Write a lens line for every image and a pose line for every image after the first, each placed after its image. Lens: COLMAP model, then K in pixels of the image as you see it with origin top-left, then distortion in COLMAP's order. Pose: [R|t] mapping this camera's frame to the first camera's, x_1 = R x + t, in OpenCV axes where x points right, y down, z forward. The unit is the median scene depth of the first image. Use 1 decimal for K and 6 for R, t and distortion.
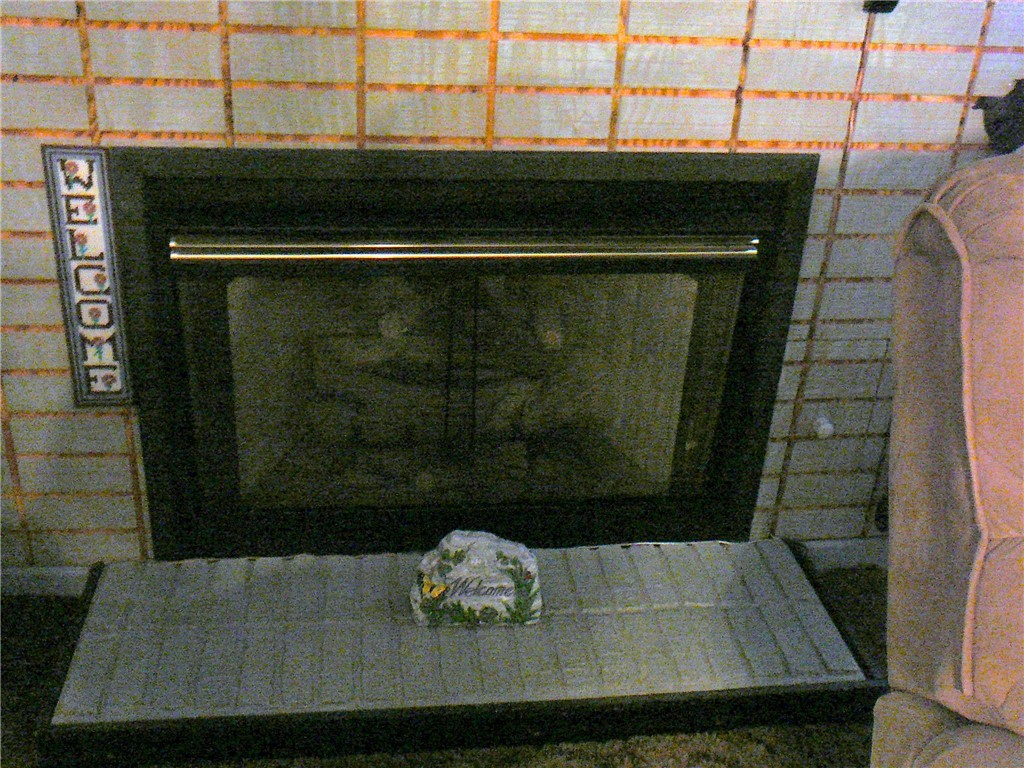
lens RADIAL K [[1131.1, 0, 510.6], [0, 1131.1, 382.6], [0, 0, 1]] dist [-0.100062, 0.000000]
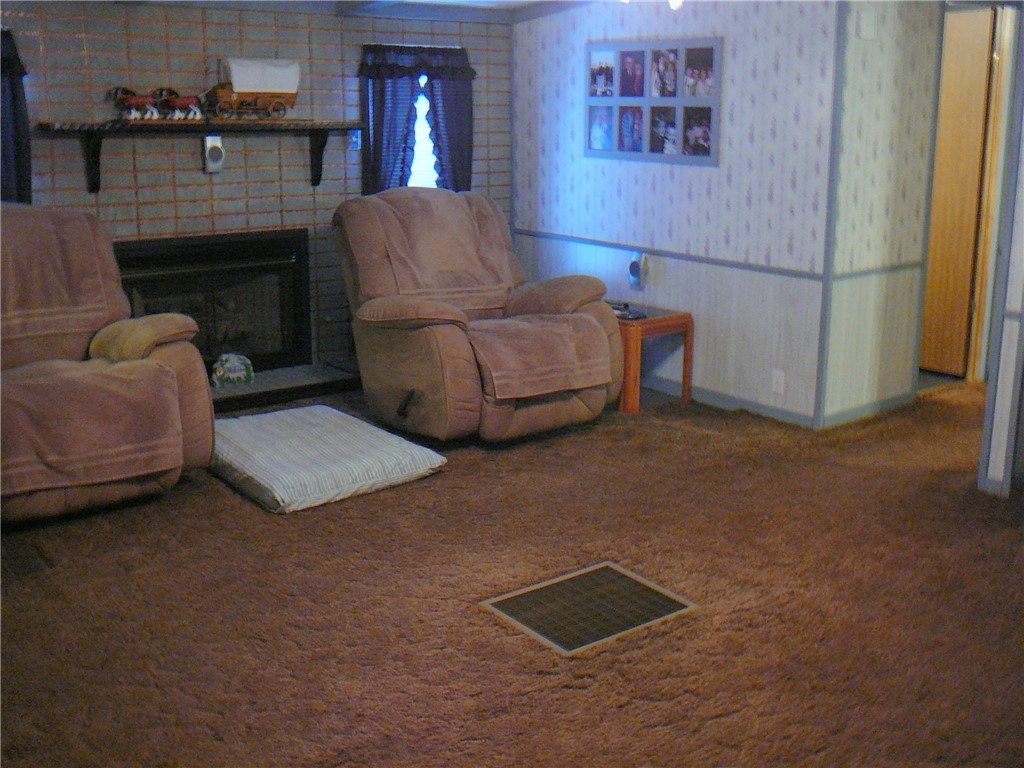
lens RADIAL K [[1131.1, 0, 512.0], [0, 1131.1, 383.6], [0, 0, 1]] dist [-0.100062, 0.000000]
pose [[0.872206, -0.161582, 0.461679, -0.827467], [0.261336, 0.951794, -0.160599, 0.949836], [-0.413473, 0.260729, 0.872388, -2.083972]]
